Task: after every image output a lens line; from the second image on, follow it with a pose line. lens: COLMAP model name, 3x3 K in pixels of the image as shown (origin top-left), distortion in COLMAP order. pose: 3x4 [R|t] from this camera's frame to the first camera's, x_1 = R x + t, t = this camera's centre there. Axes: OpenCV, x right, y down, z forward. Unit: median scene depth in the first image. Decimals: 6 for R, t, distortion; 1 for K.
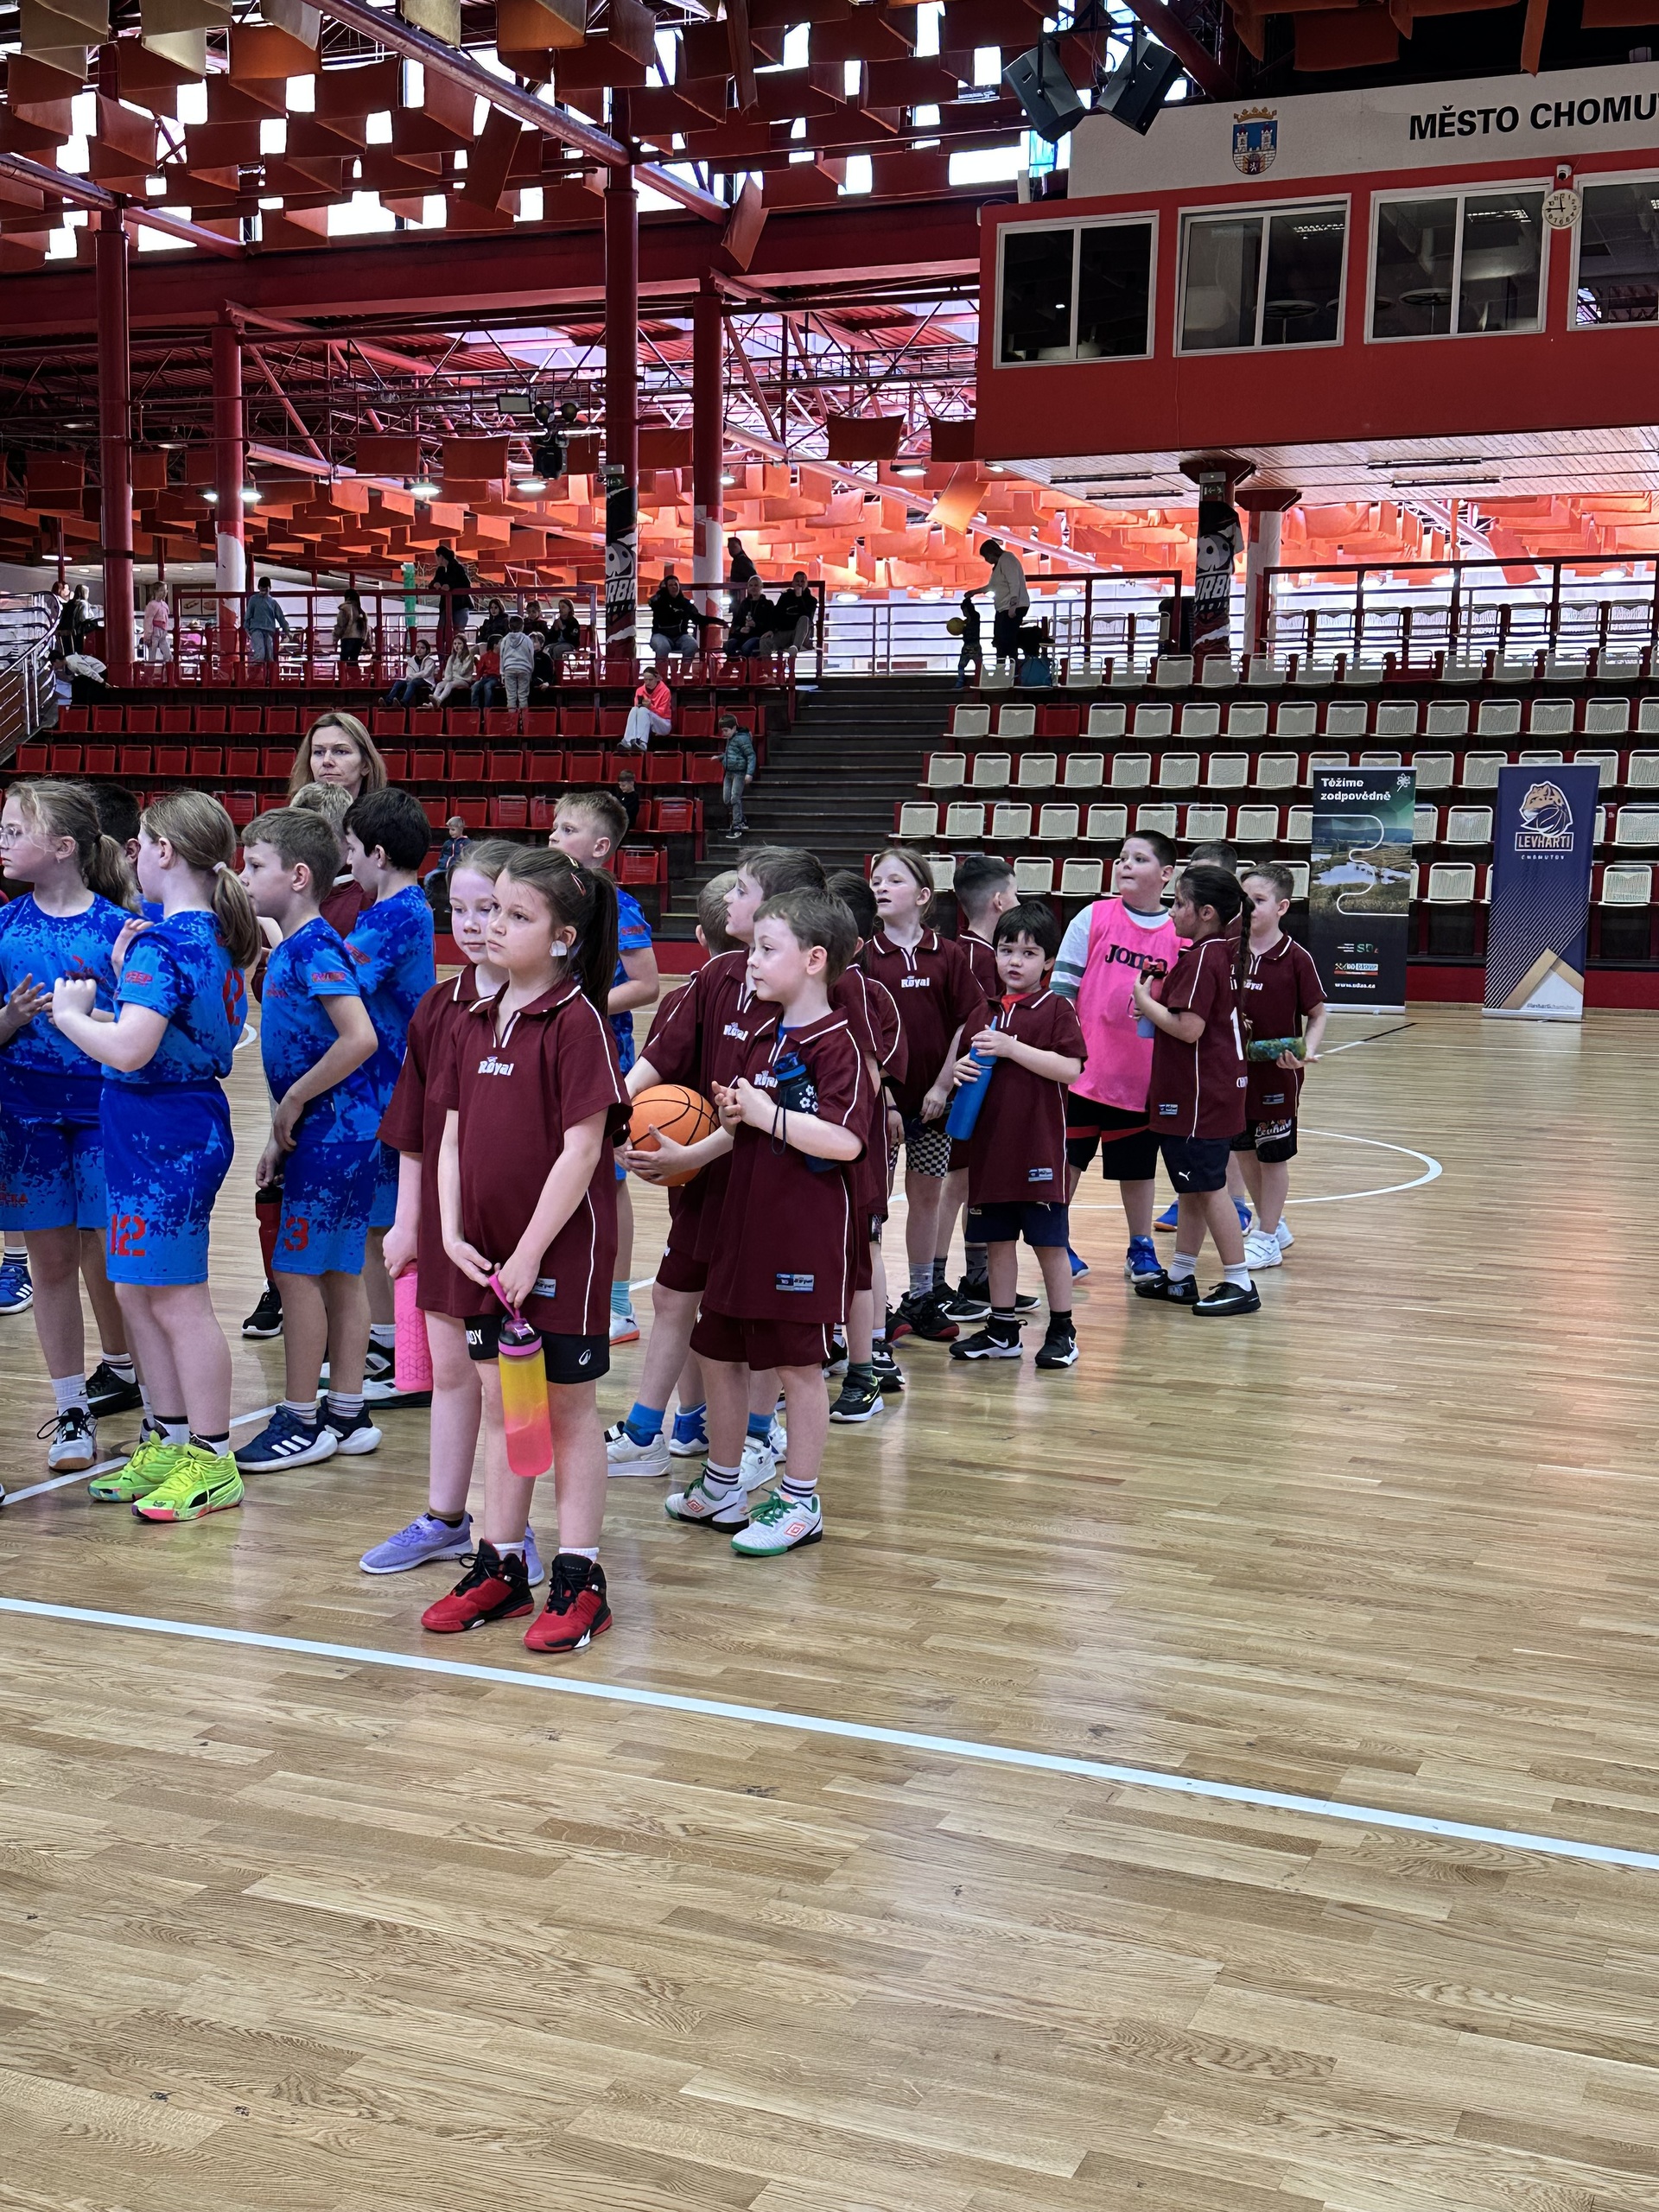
lens RADIAL K [[2667.2, 0, 838.4], [0, 2667.2, 1109.0], [0, 0, 1]] dist [0.025760, 0.000000]
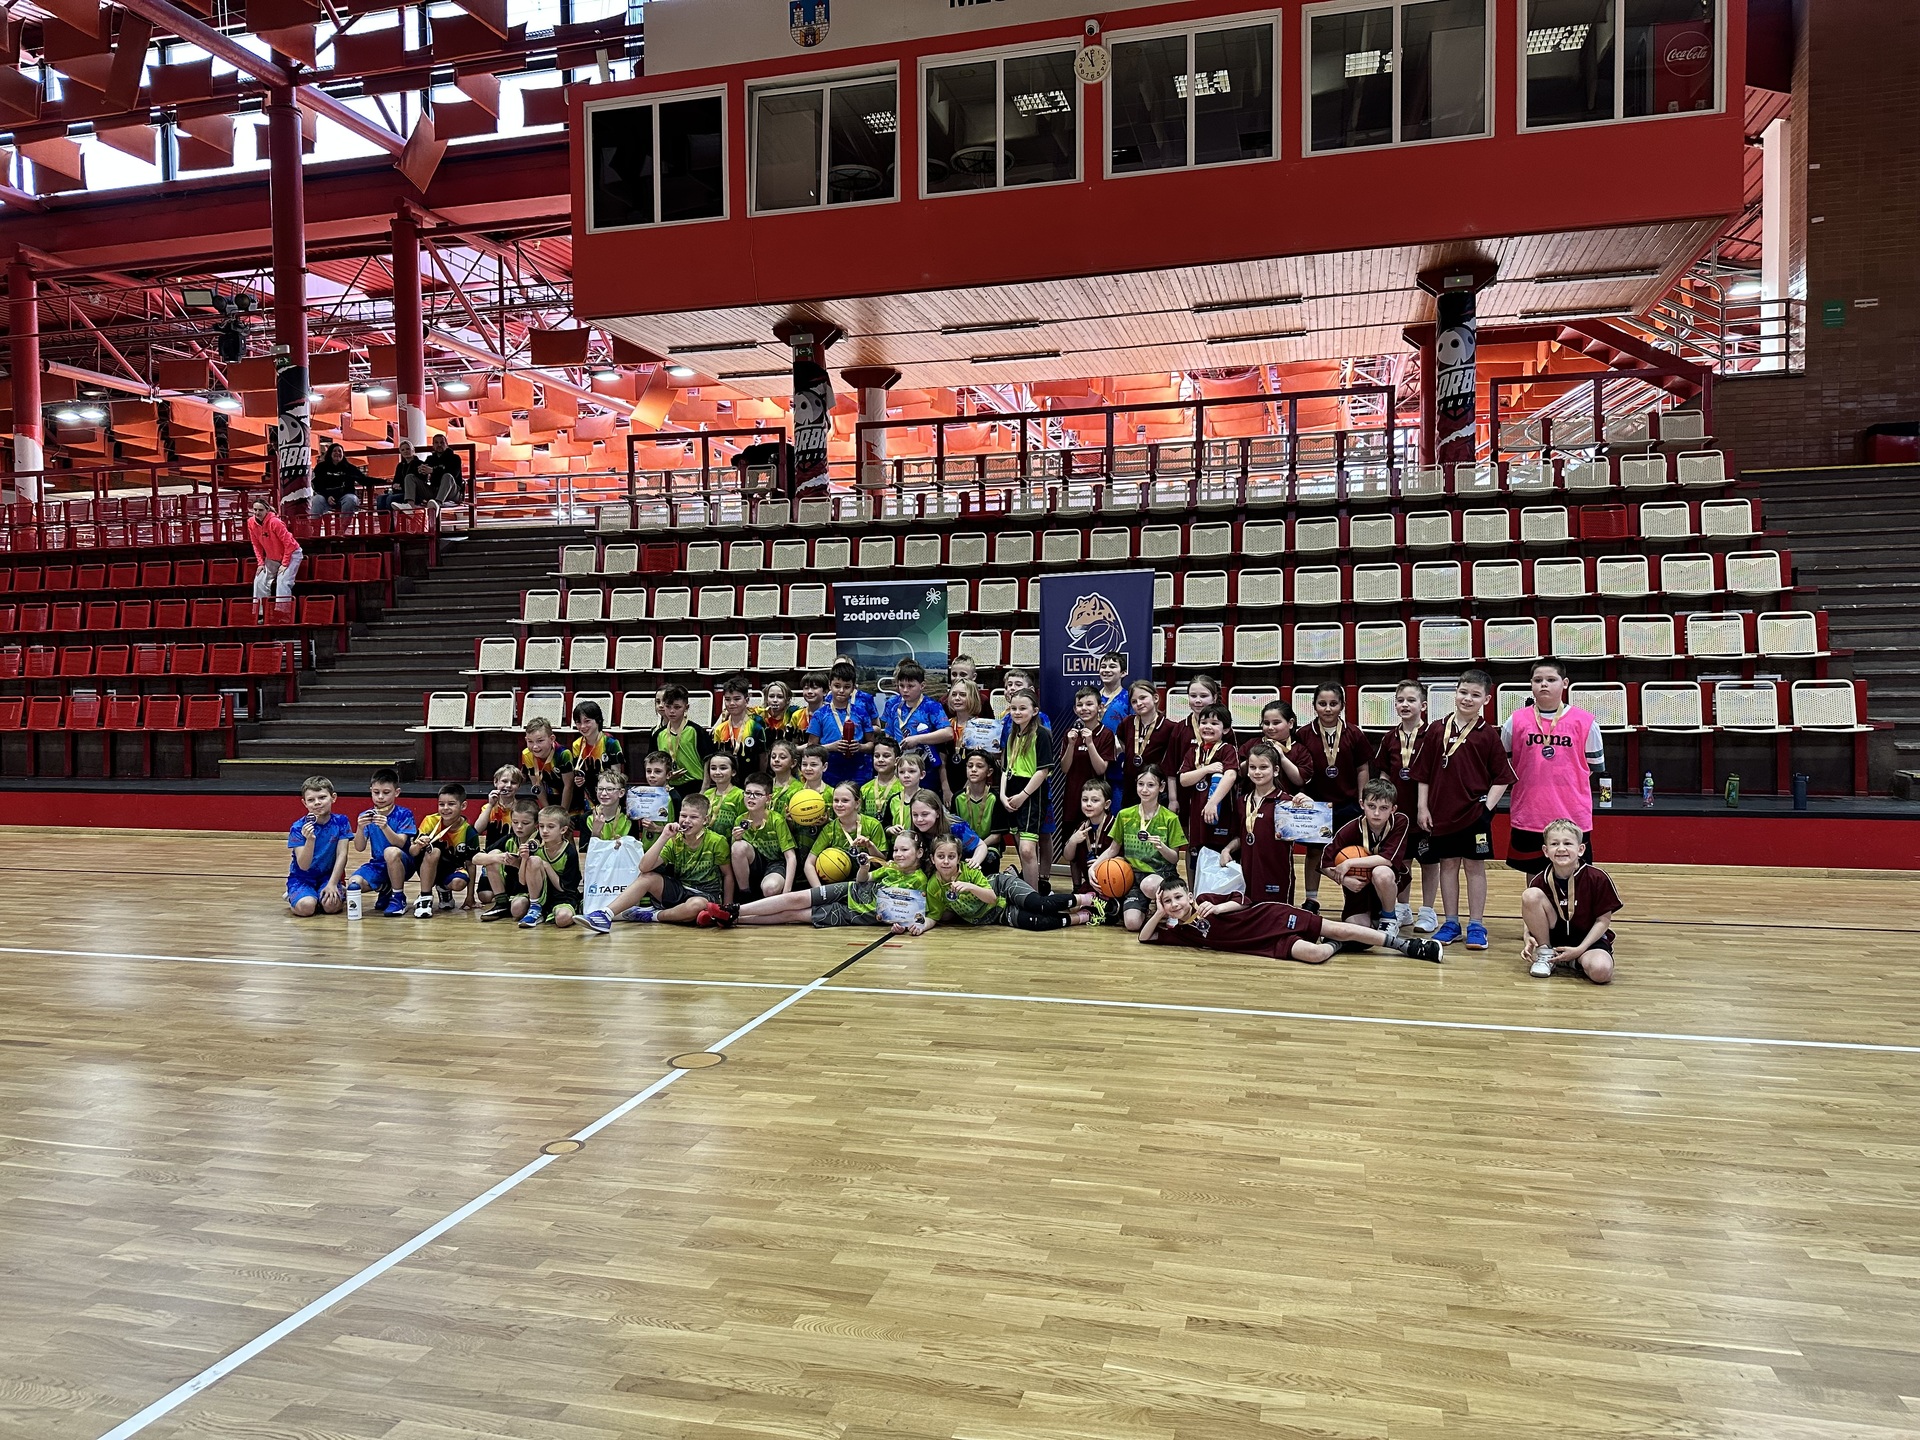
lens RADIAL K [[1345.6, 0, 960.7], [0, 1345.6, 734.3], [0, 0, 1]] dist [-0.096636, -0.004800]
pose [[0.991321, -0.028813, 0.128268, 0.137276], [0.034936, 0.998342, -0.045744, -0.049477], [-0.126737, 0.049828, 0.990684, 0.483094]]
